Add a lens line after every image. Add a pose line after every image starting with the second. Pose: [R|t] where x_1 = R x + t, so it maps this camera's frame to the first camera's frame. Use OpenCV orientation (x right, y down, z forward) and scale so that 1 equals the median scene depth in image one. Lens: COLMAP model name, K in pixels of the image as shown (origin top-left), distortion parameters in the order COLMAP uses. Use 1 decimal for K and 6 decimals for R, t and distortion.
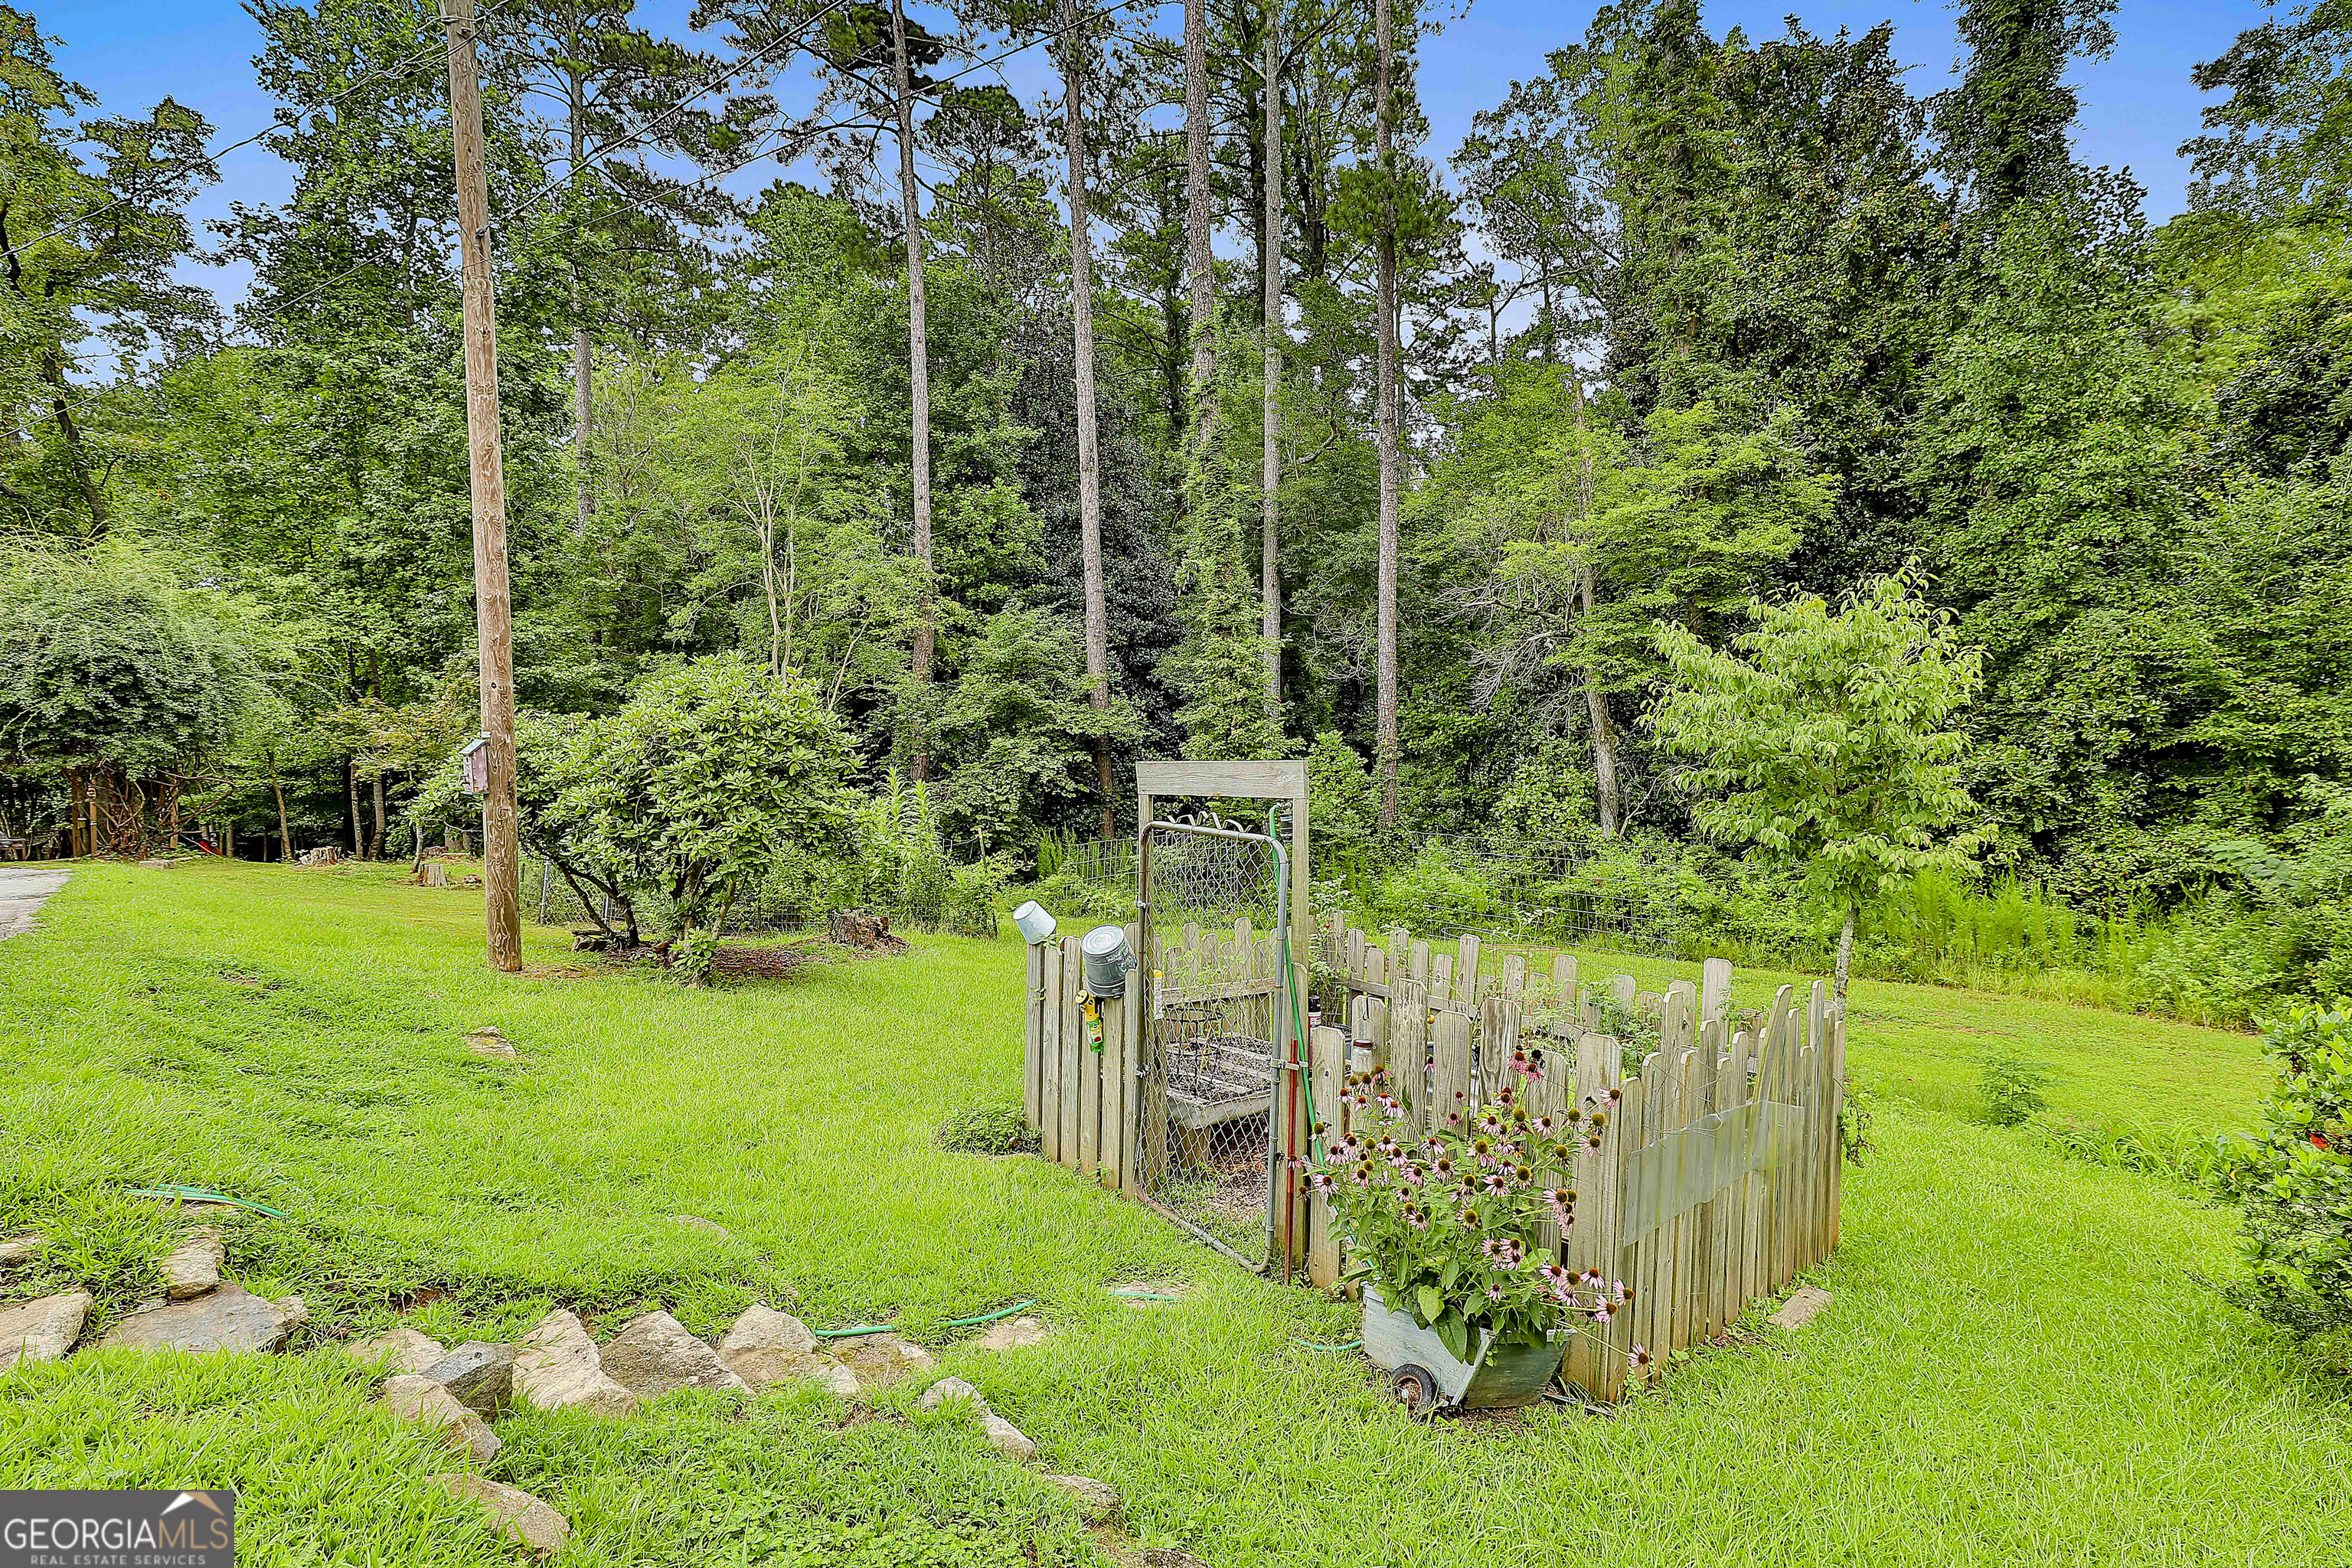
lens RADIAL K [[1136.0, 0, 1175.2], [0, 1136.0, 782.1], [0, 0, 1]] dist [-0.004307, 0.003572]
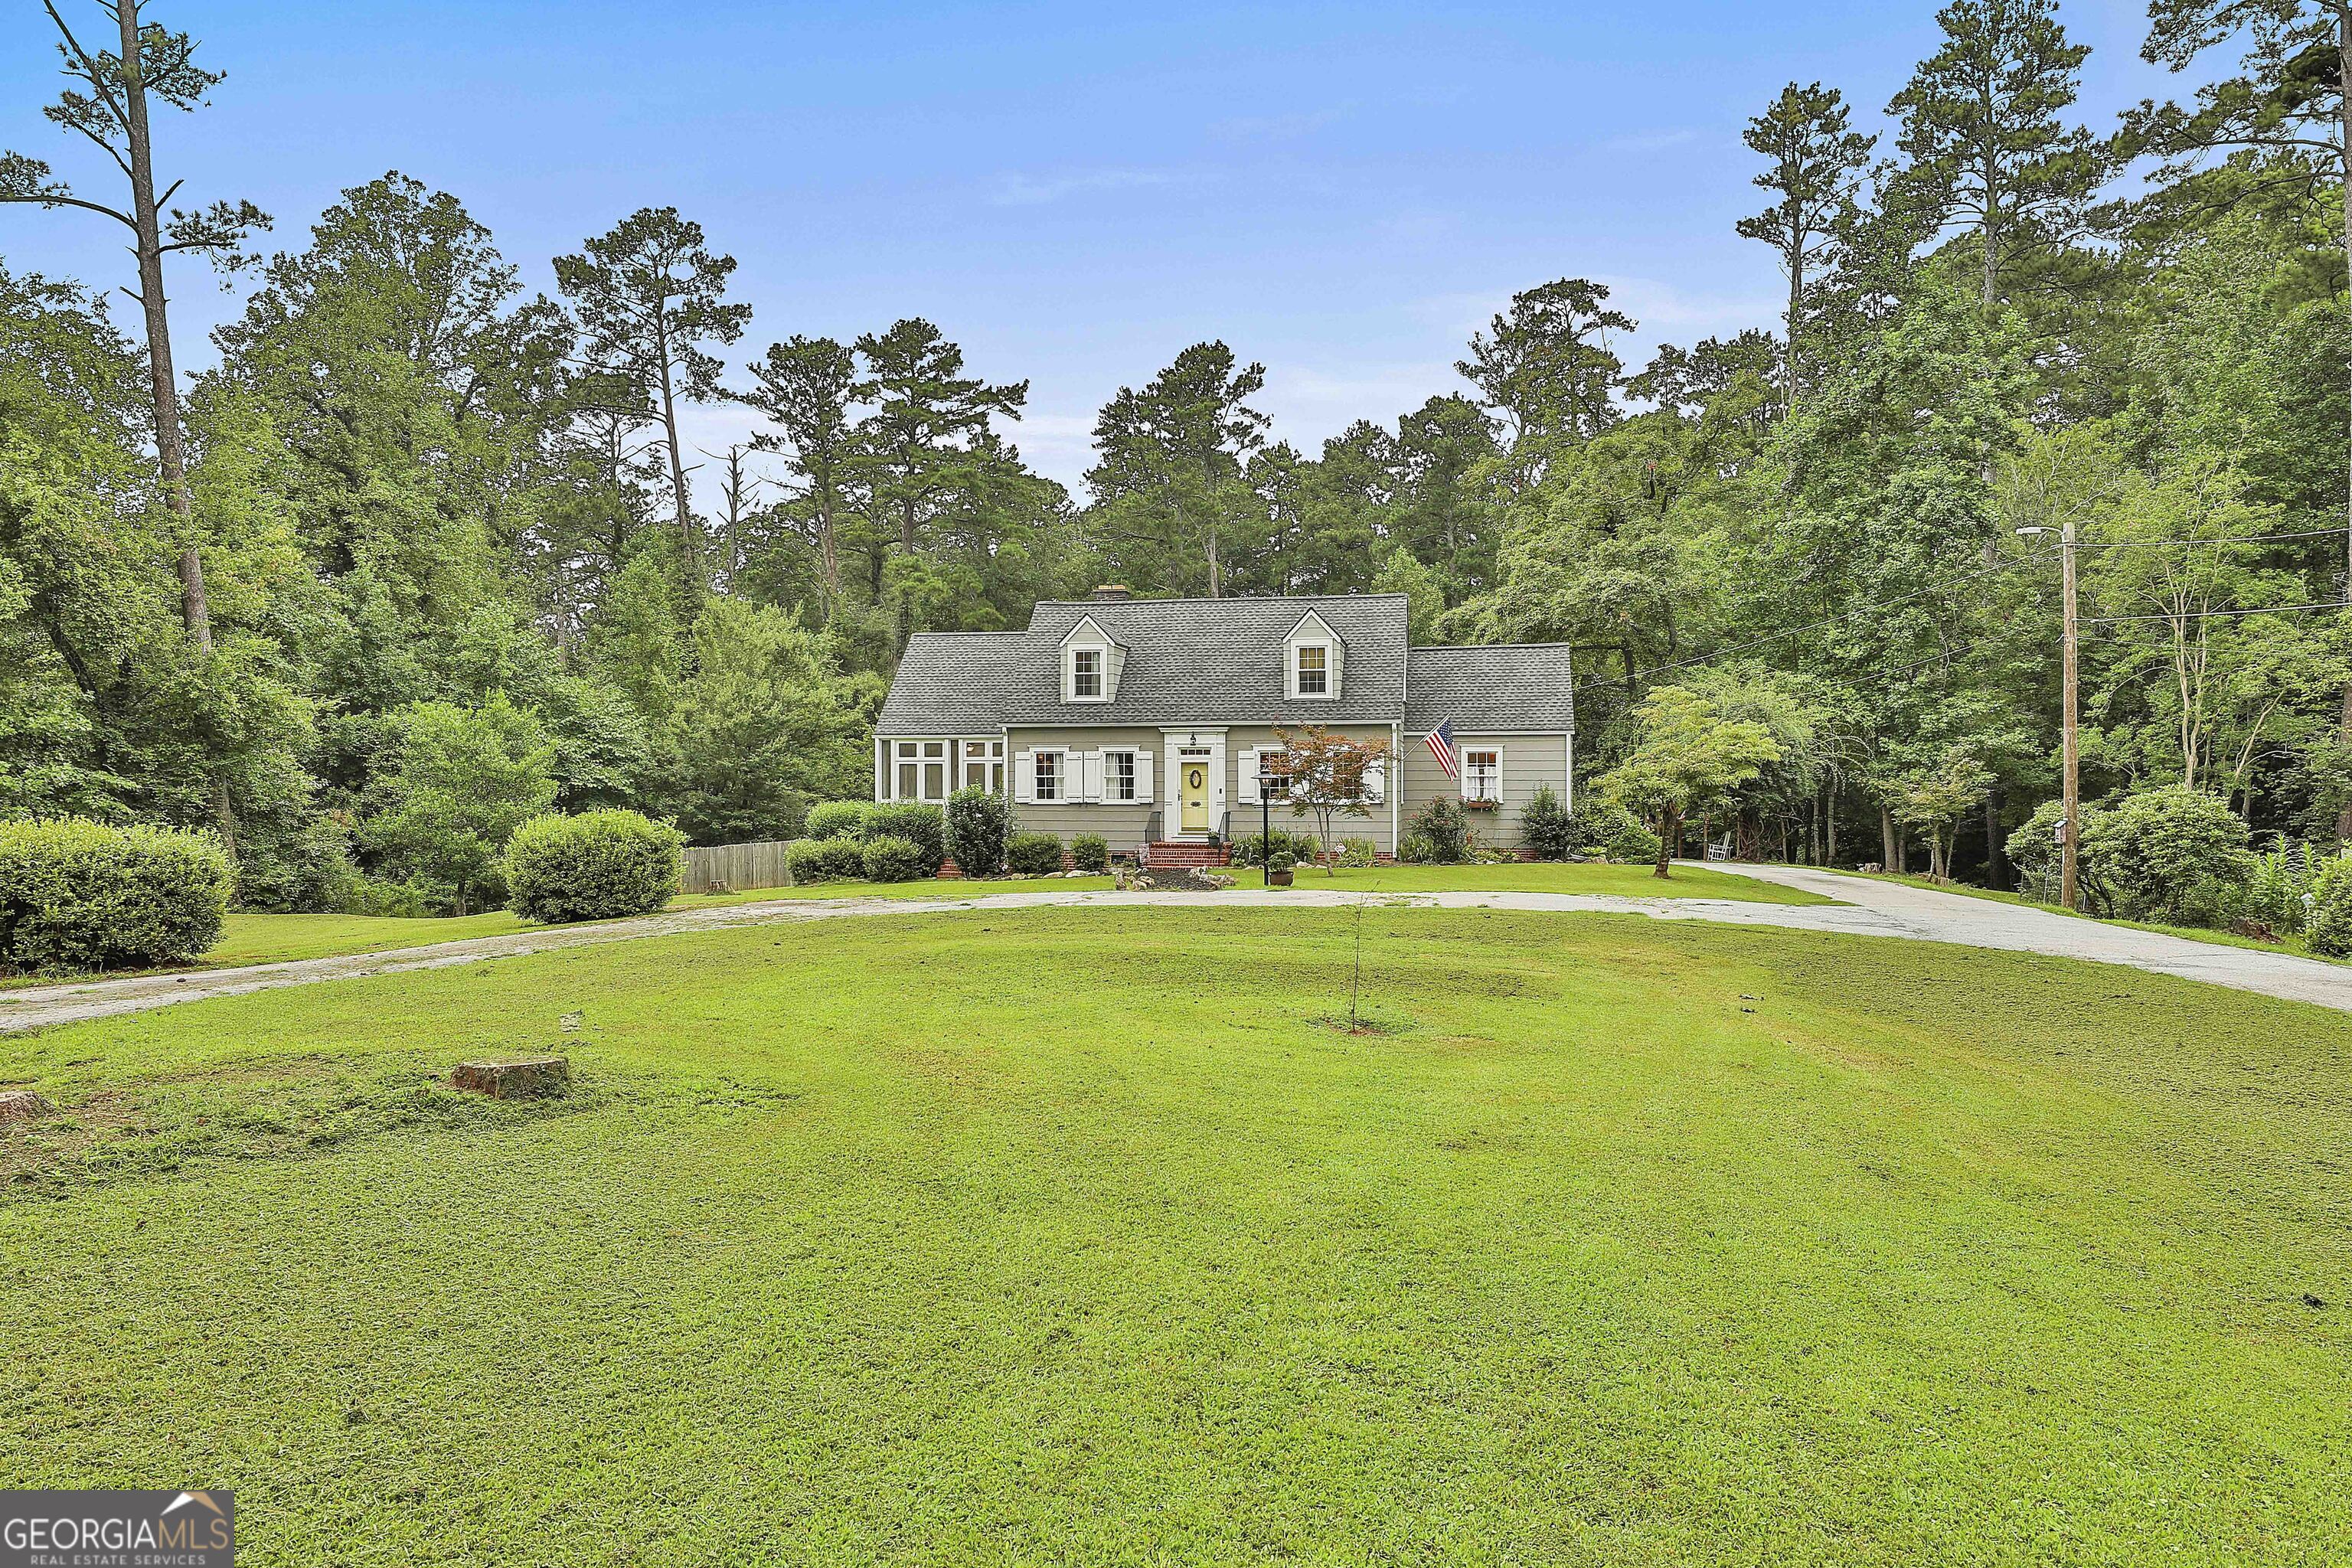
lens RADIAL K [[1488.2, 0, 1172.9], [0, 1488.2, 786.5], [0, 0, 1]] dist [0.006576, -0.000692]
pose [[0.607067, 0.021331, -0.794364, 0.256273], [-0.032210, 0.999479, 0.002223, -0.018977], [0.793997, 0.024237, 0.607438, -0.819783]]
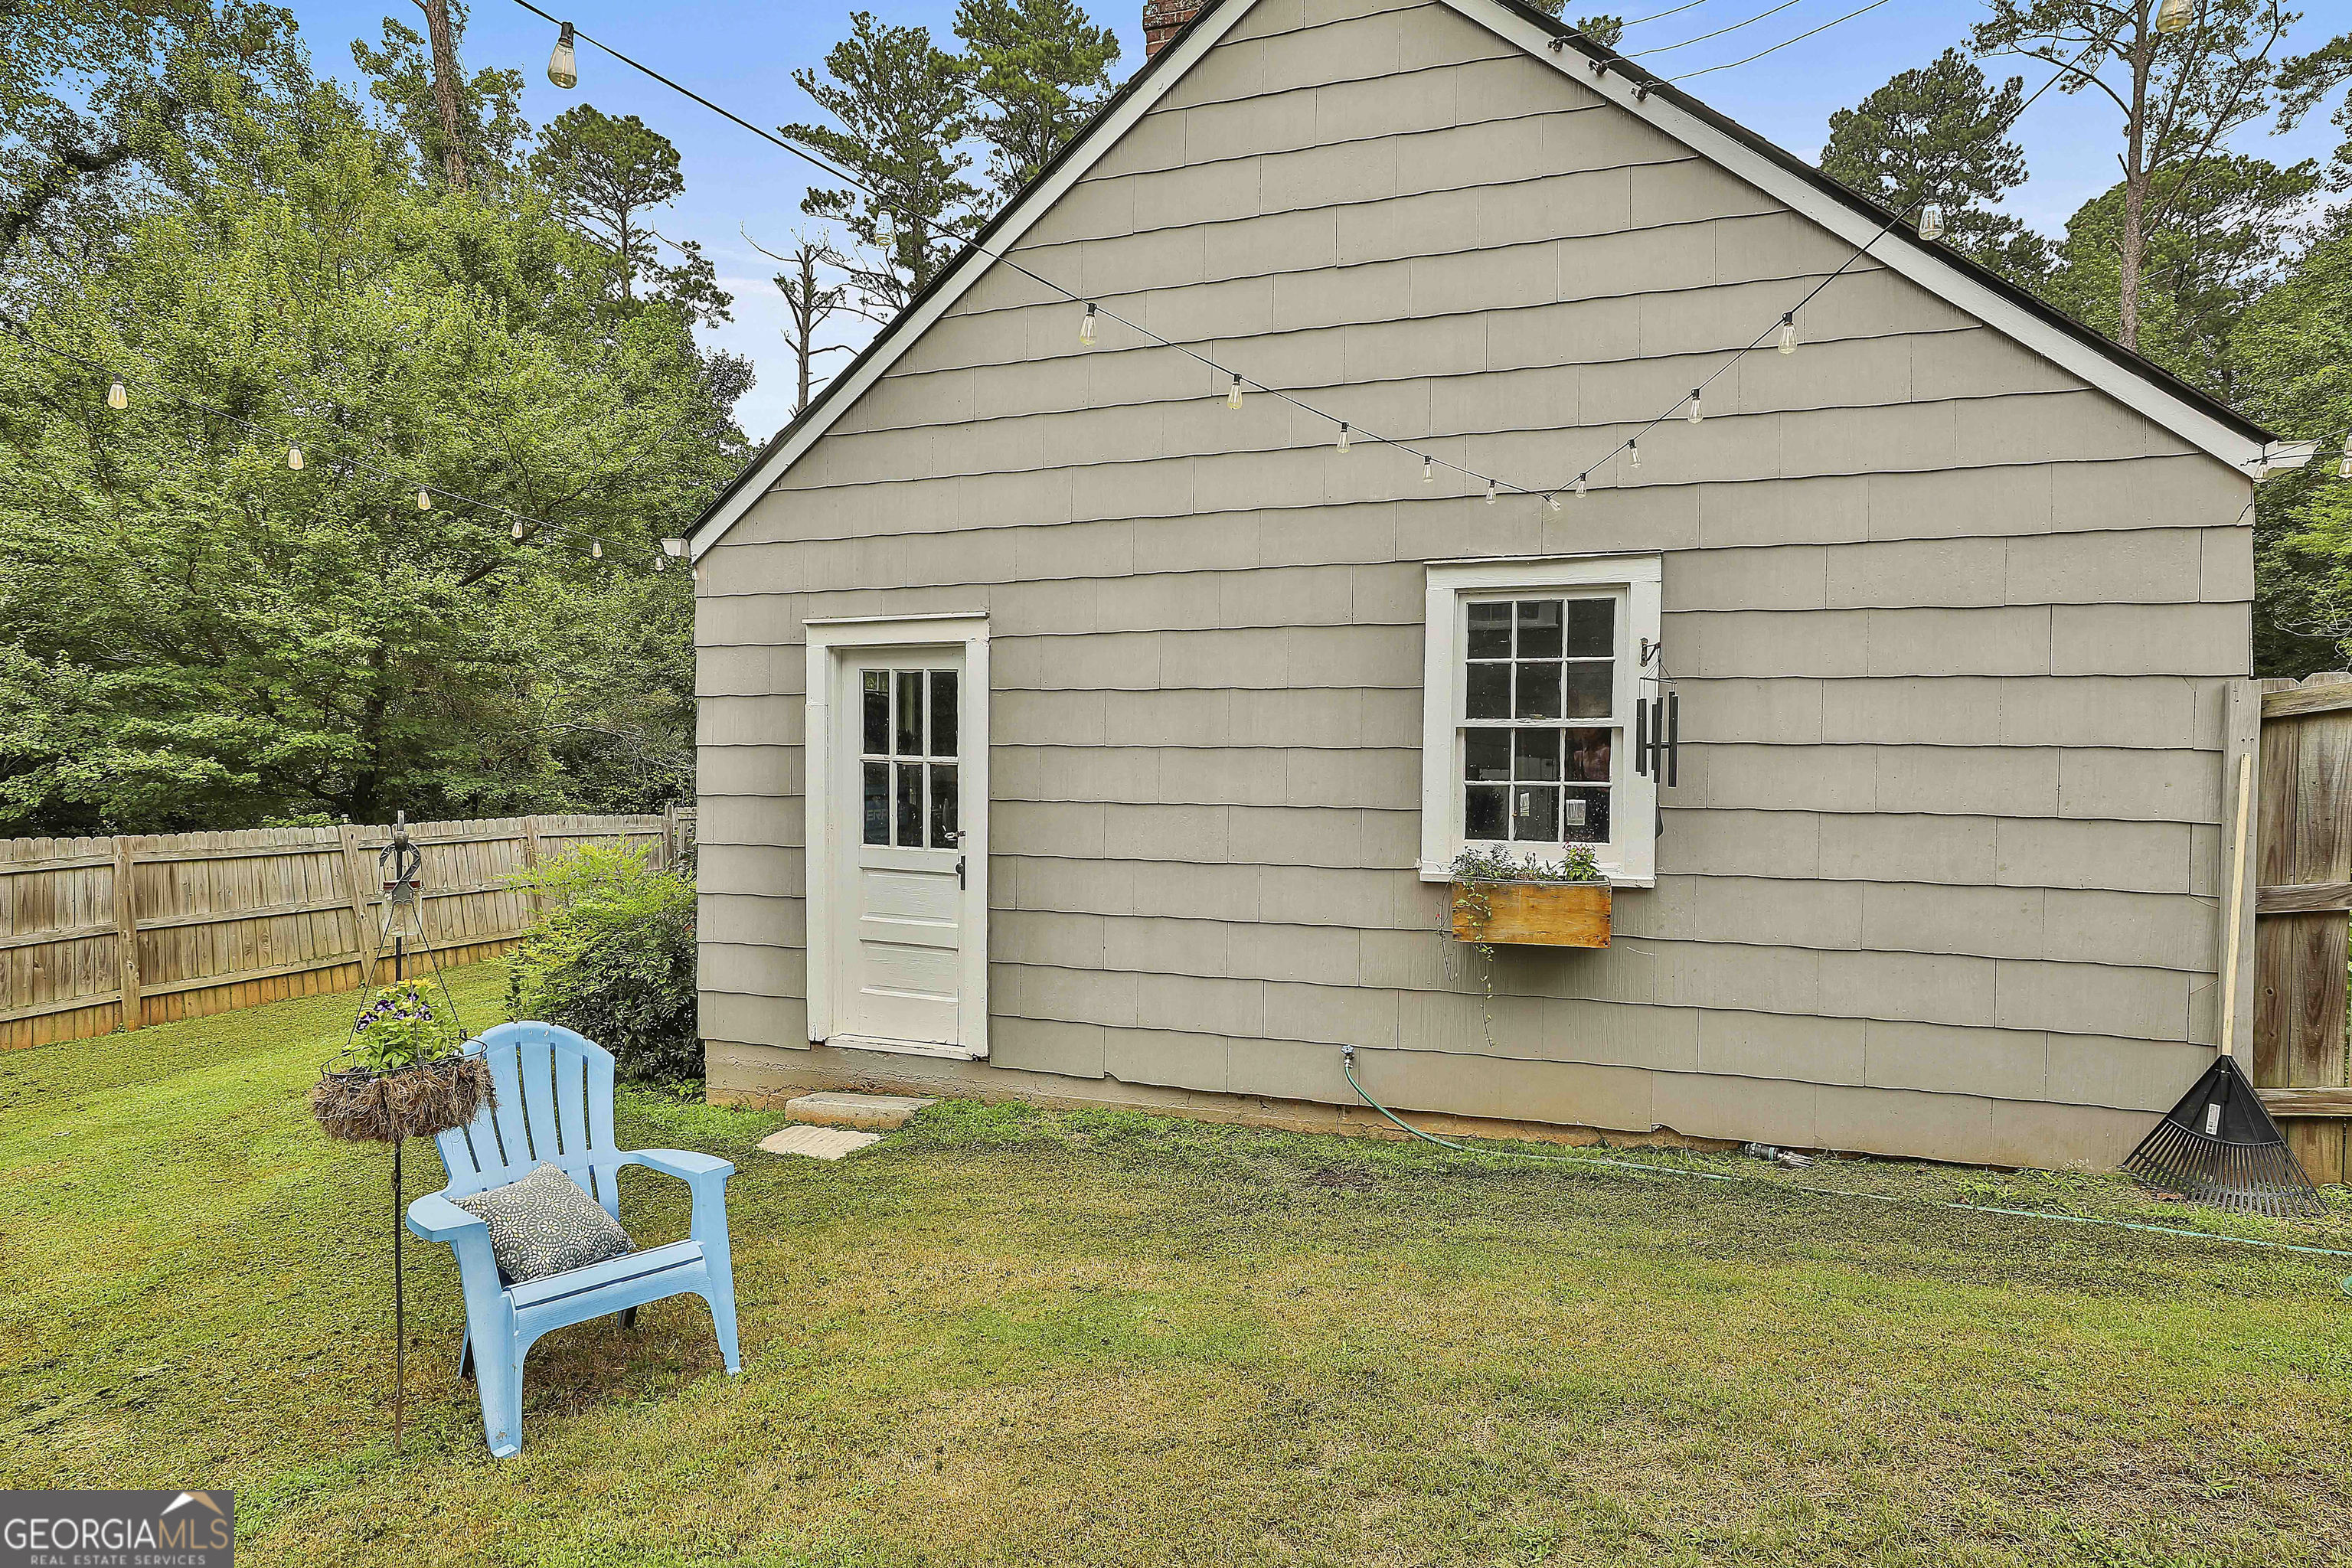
lens RADIAL K [[1194.3, 0, 1176.1], [0, 1194.3, 779.1], [0, 0, 1]] dist [-0.012875, 0.005940]
pose [[0.485172, 0.040720, -0.873470, -1.405795], [-0.034620, 0.999026, 0.027343, 0.049590], [0.873733, 0.016974, 0.486109, 0.247205]]
